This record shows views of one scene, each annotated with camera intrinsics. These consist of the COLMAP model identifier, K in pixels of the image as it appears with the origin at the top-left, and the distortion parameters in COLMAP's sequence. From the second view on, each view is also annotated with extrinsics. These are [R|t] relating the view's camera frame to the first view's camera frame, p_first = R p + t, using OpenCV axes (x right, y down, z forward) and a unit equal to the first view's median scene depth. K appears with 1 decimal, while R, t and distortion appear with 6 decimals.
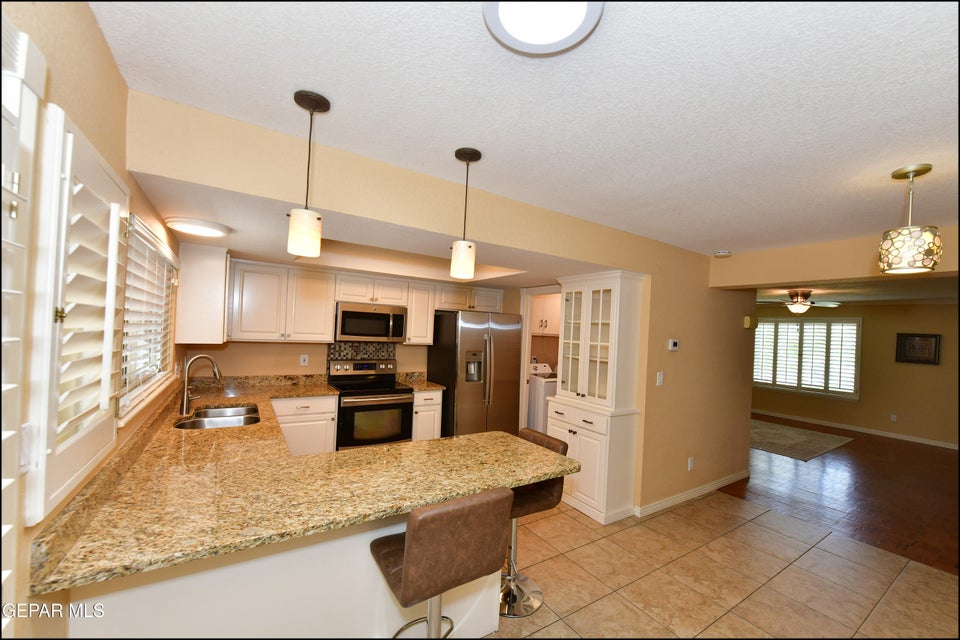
lens RADIAL K [[381.1, 0, 487.4], [0, 381.1, 328.3], [0, 0, 1]] dist [-0.009649, -0.000202]
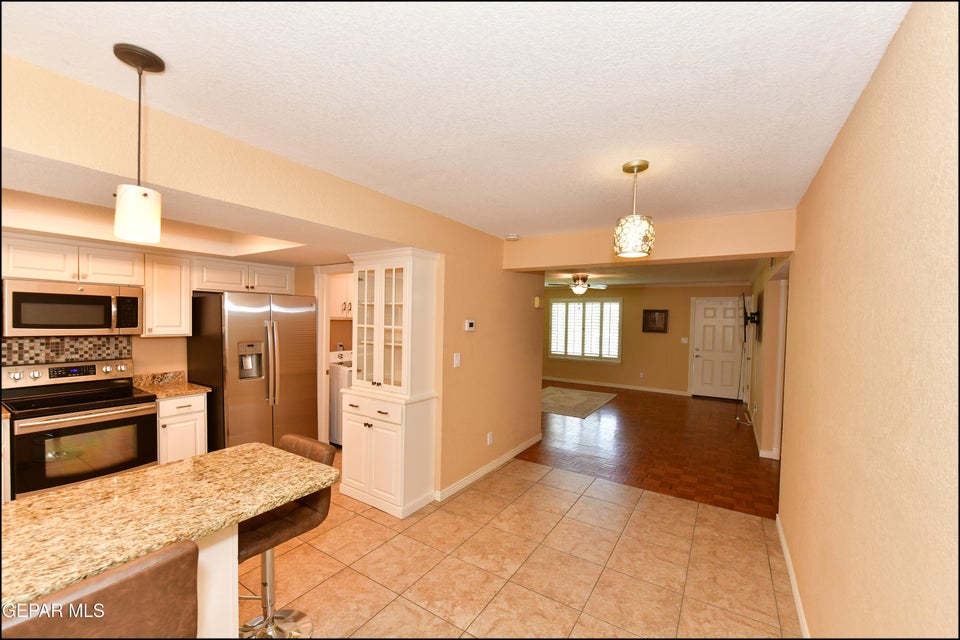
lens RADIAL K [[381.1, 0, 487.5], [0, 381.1, 327.9], [0, 0, 1]] dist [-0.009649, -0.000202]
pose [[0.910148, -0.038462, 0.412495, 0.118972], [0.019986, 0.998598, 0.049014, 0.001656], [-0.413802, -0.036366, 0.909640, 0.064348]]
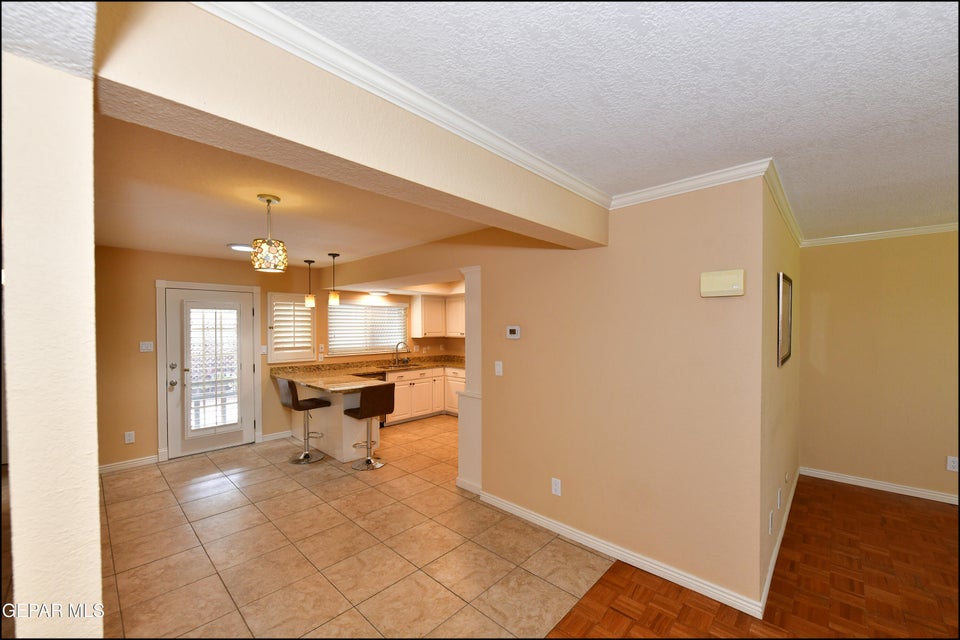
lens RADIAL K [[381.1, 0, 488.0], [0, 381.1, 324.7], [0, 0, 1]] dist [-0.009649, -0.000202]
pose [[0.240889, -0.047929, -0.969369, 1.382912], [0.022922, 0.998782, -0.043687, 0.064618], [0.970282, -0.011697, 0.241694, 0.745159]]
